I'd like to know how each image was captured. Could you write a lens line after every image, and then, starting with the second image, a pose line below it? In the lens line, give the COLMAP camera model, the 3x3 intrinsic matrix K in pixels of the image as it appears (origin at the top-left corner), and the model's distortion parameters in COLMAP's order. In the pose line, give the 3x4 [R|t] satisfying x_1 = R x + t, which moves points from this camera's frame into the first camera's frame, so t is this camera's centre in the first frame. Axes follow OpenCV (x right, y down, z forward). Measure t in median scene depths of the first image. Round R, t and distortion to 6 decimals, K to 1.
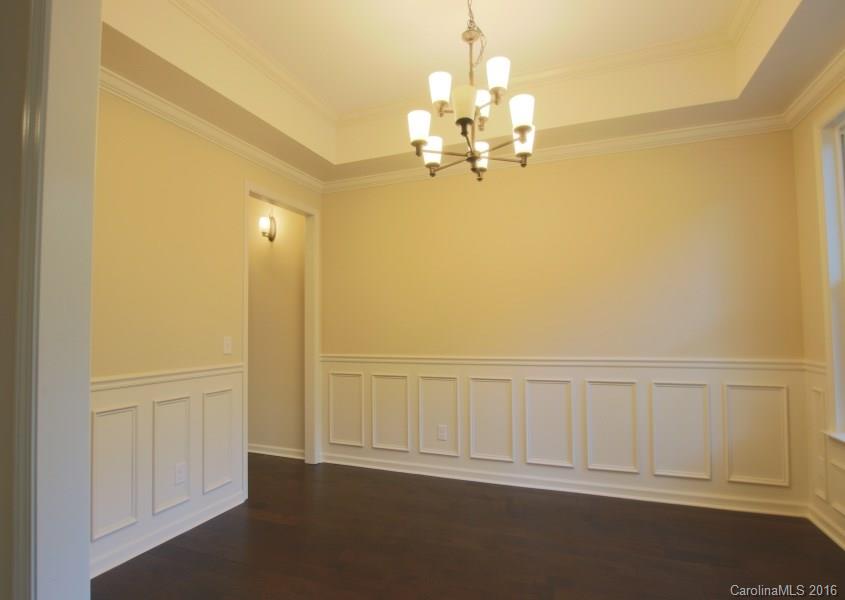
lens RADIAL K [[441.6, 0, 421.5], [0, 441.6, 308.1], [0, 0, 1]] dist [-0.027383, 0.003294]
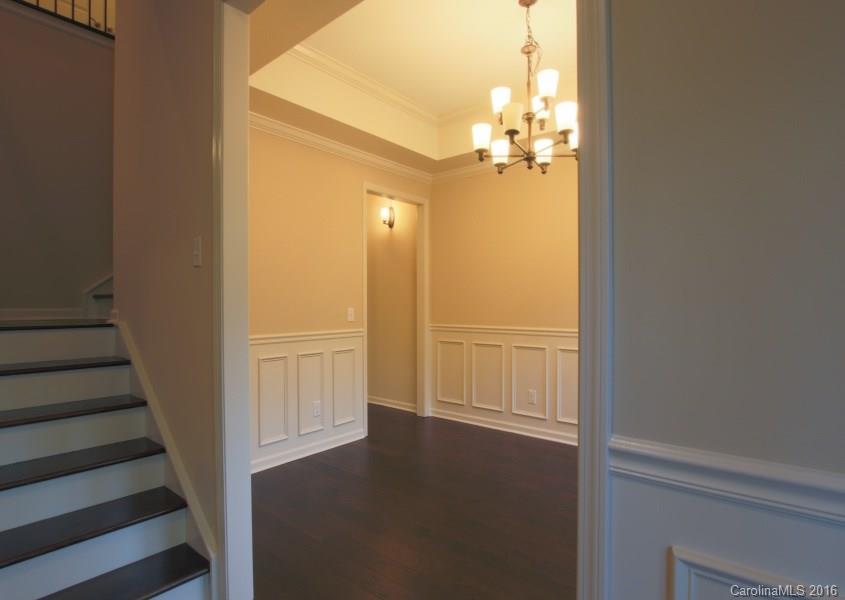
lens RADIAL K [[441.6, 0, 417.4], [0, 441.6, 299.1], [0, 0, 1]] dist [-0.027383, 0.003294]
pose [[0.946799, 0.006177, -0.321766, 0.147991], [0.007787, 0.999083, 0.042094, -0.013807], [0.321731, -0.042360, 0.945883, -0.144897]]
